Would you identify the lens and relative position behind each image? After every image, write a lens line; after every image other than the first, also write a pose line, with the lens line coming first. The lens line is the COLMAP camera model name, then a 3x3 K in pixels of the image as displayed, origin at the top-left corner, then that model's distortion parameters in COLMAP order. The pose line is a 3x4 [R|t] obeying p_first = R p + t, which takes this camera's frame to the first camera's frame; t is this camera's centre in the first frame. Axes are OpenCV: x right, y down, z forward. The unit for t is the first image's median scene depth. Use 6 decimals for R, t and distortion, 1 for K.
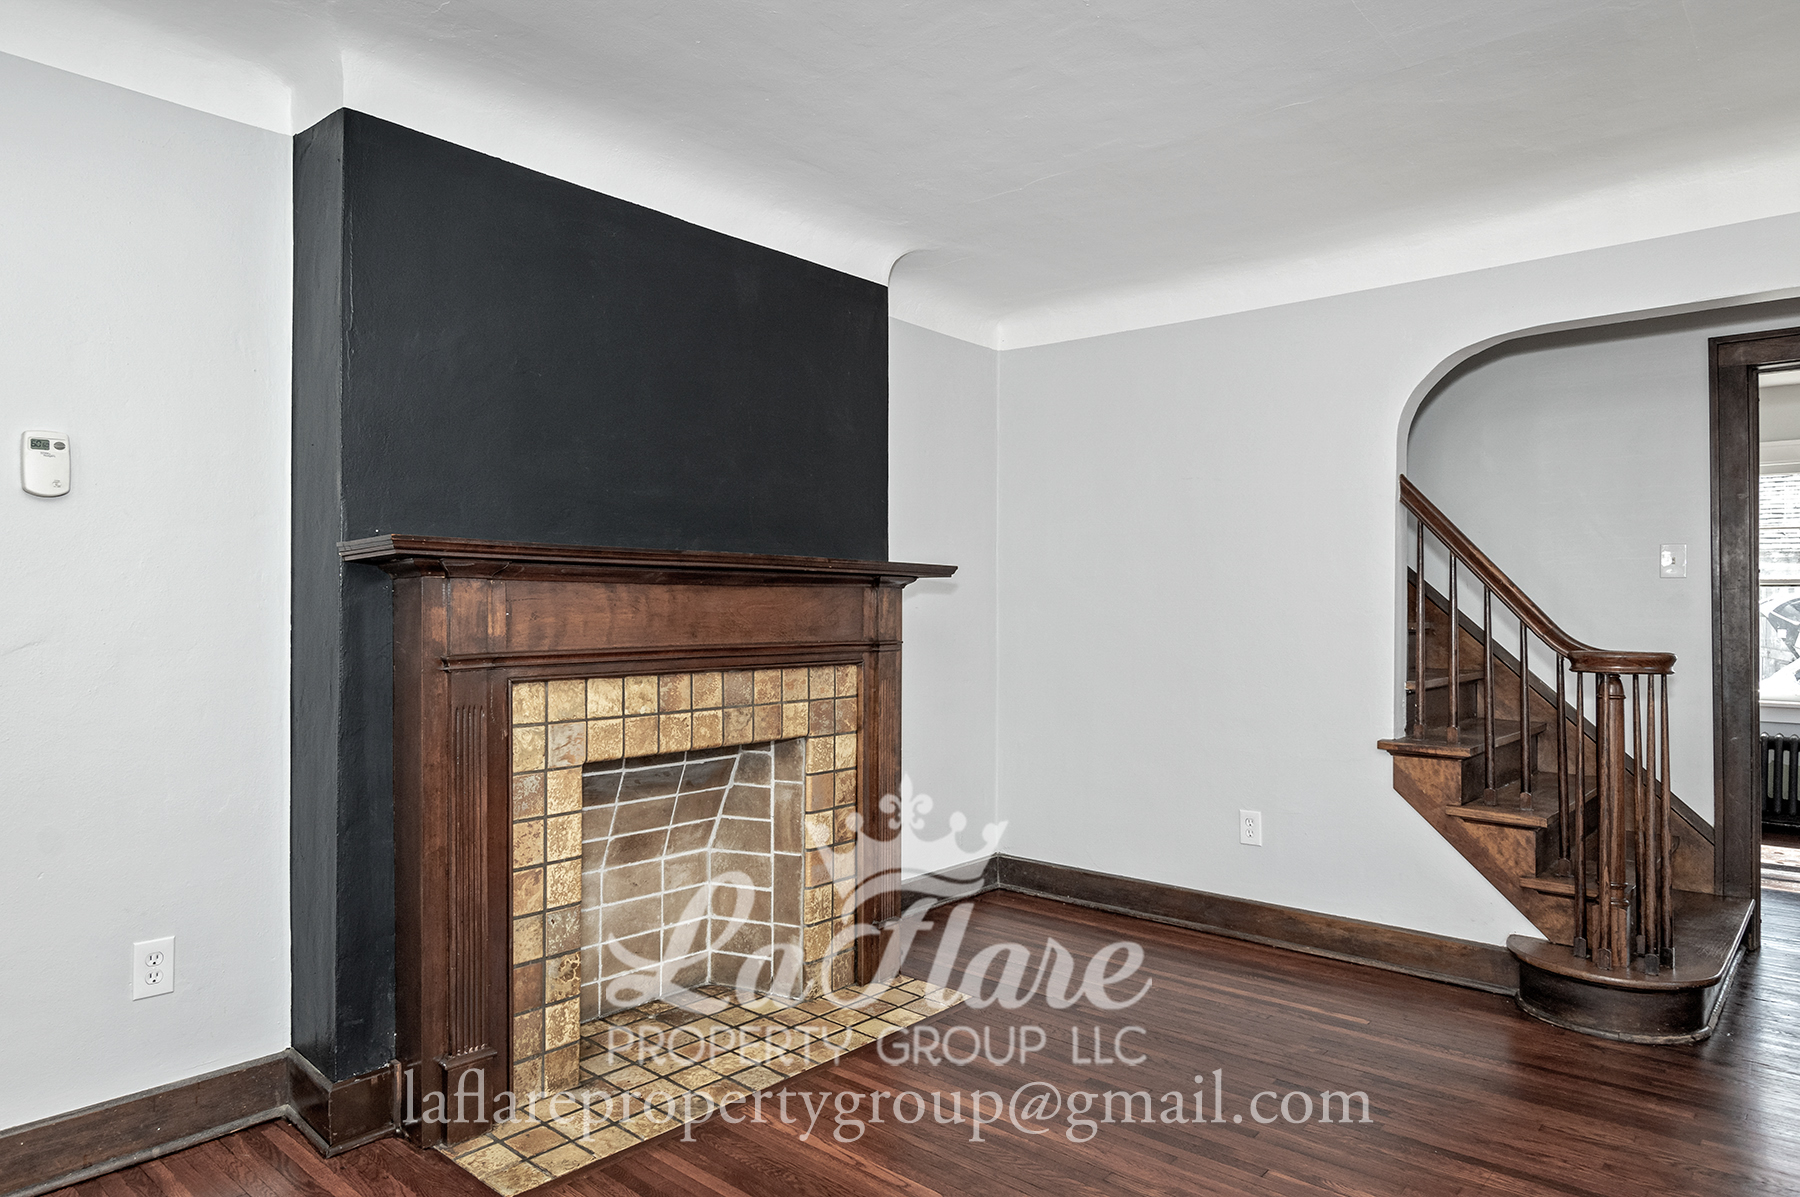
lens RADIAL K [[1102.3, 0, 900.0], [0, 1102.3, 598.5], [0, 0, 1]] dist [0.001438, -0.003115]
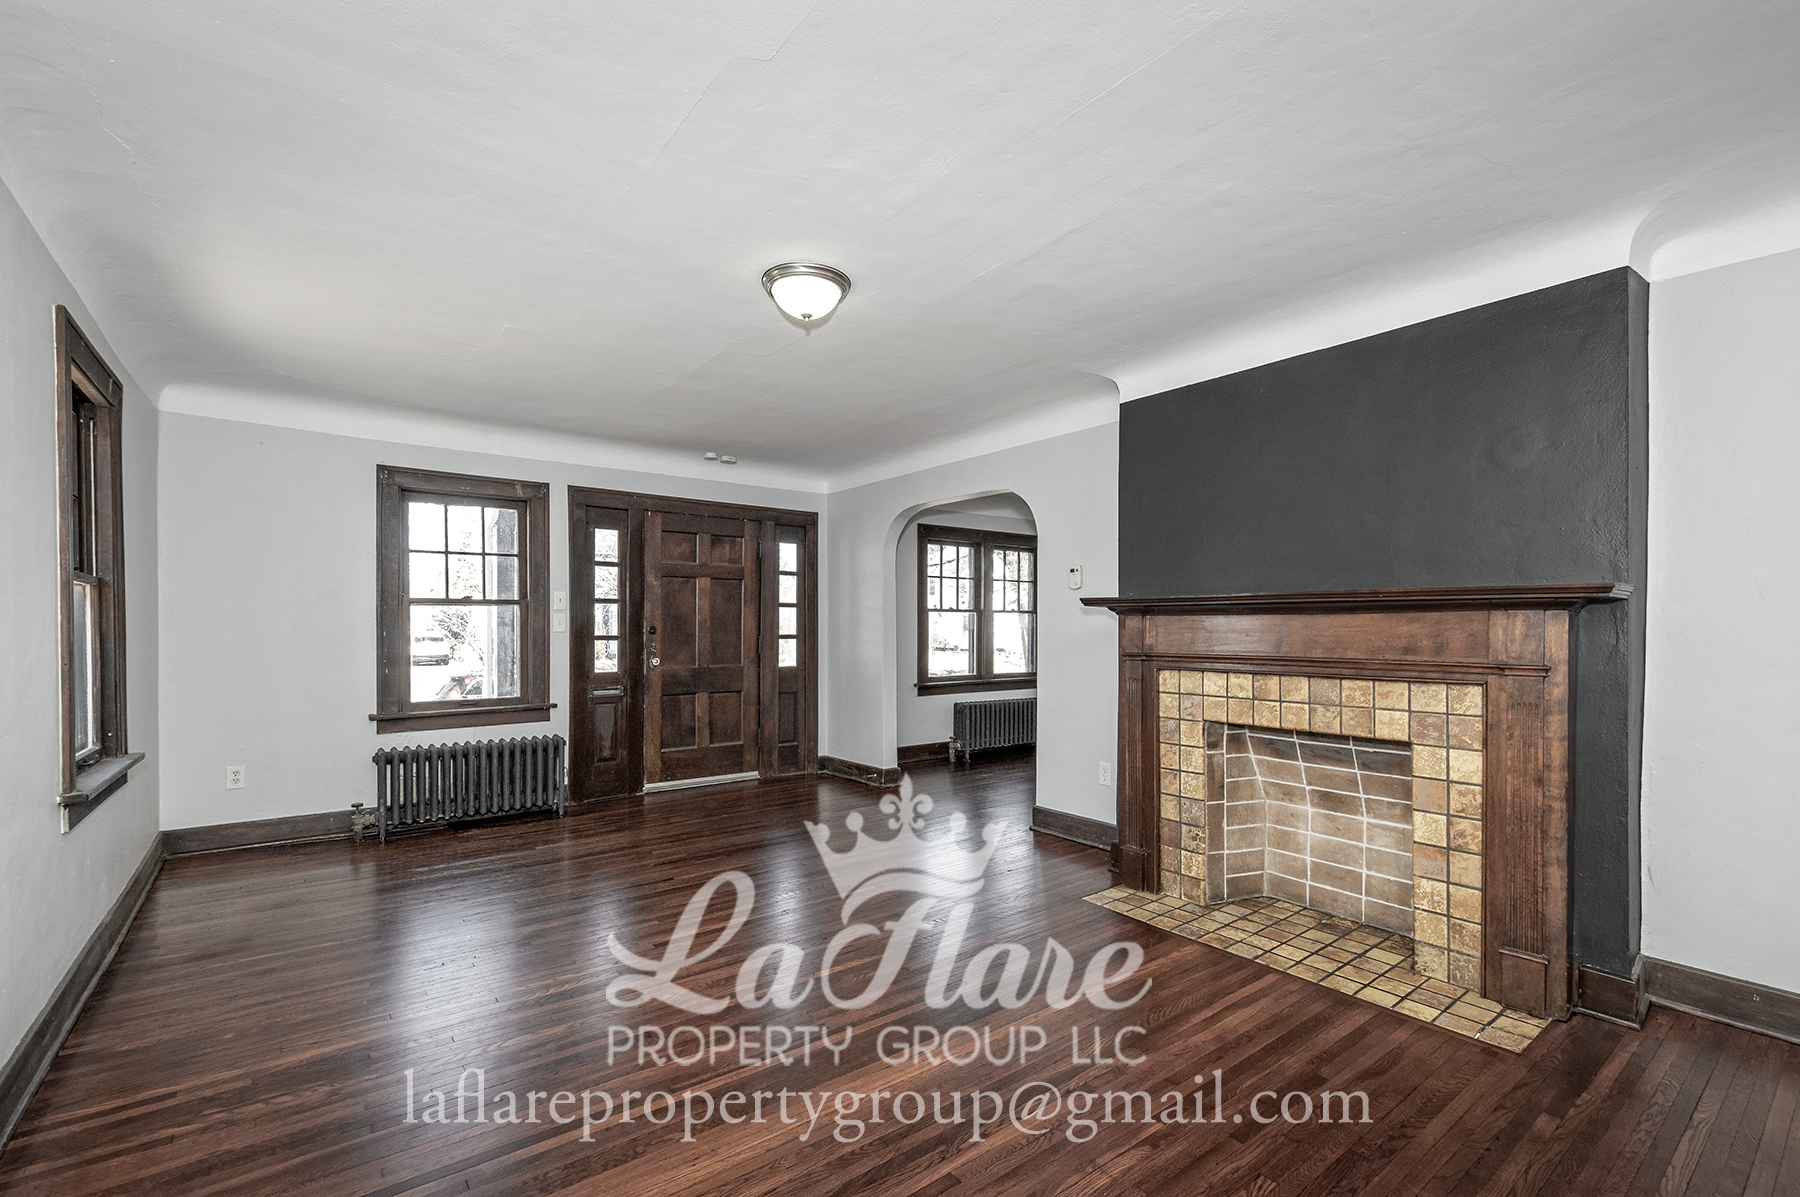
lens RADIAL K [[684.7, 0, 804.2], [0, 684.7, 629.8], [0, 0, 1]] dist [0.000363, 0.000045]
pose [[-0.247533, 0.001298, -0.968878, 0.803053], [0.005733, 0.999984, -0.000125, 0.003889], [0.968862, -0.005586, -0.247537, 0.588276]]
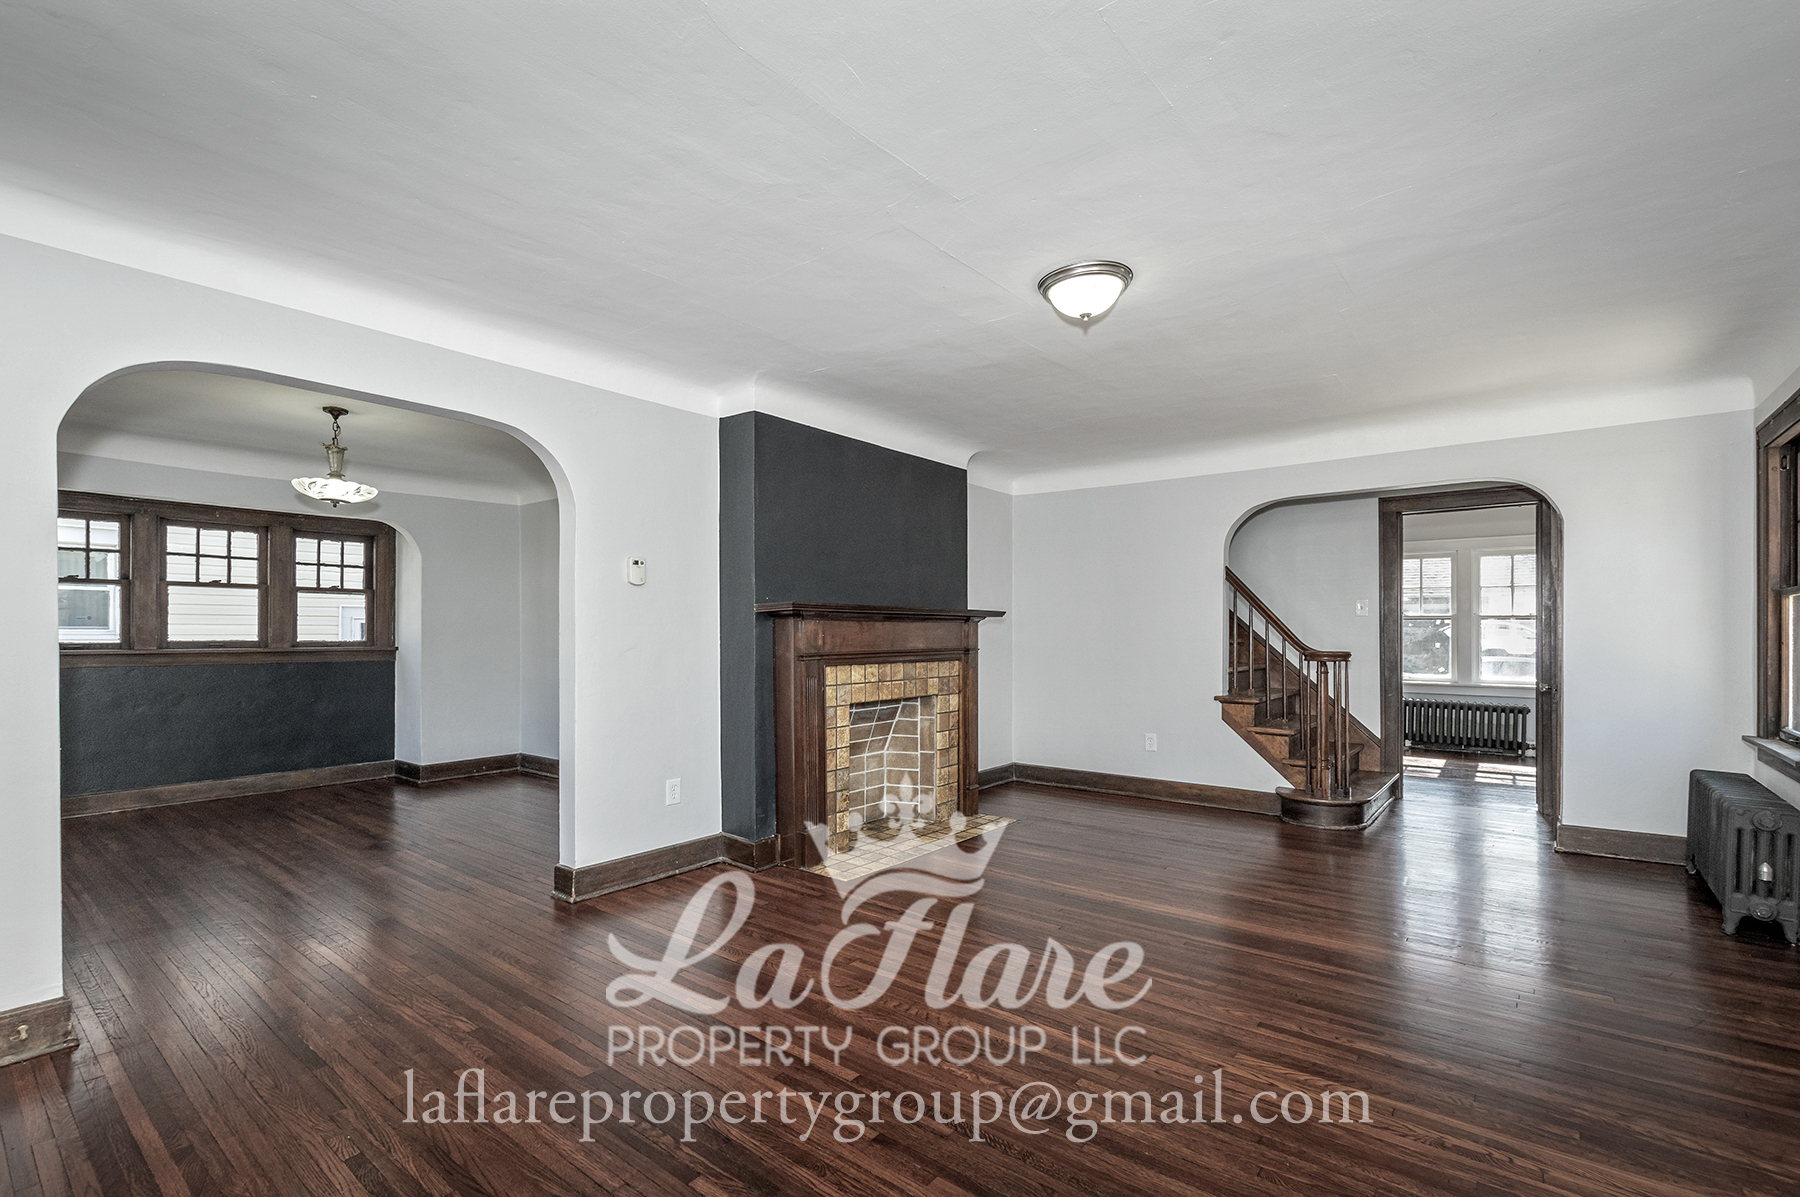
lens RADIAL K [[805.9, 0, 867.0], [0, 805.9, 634.2], [0, 0, 1]] dist [0.000694, 0.000222]
pose [[0.999991, -0.003818, -0.001890, -0.222724], [0.003835, 0.999950, 0.009259, -0.002596], [0.001855, -0.009266, 0.999955, -0.530734]]
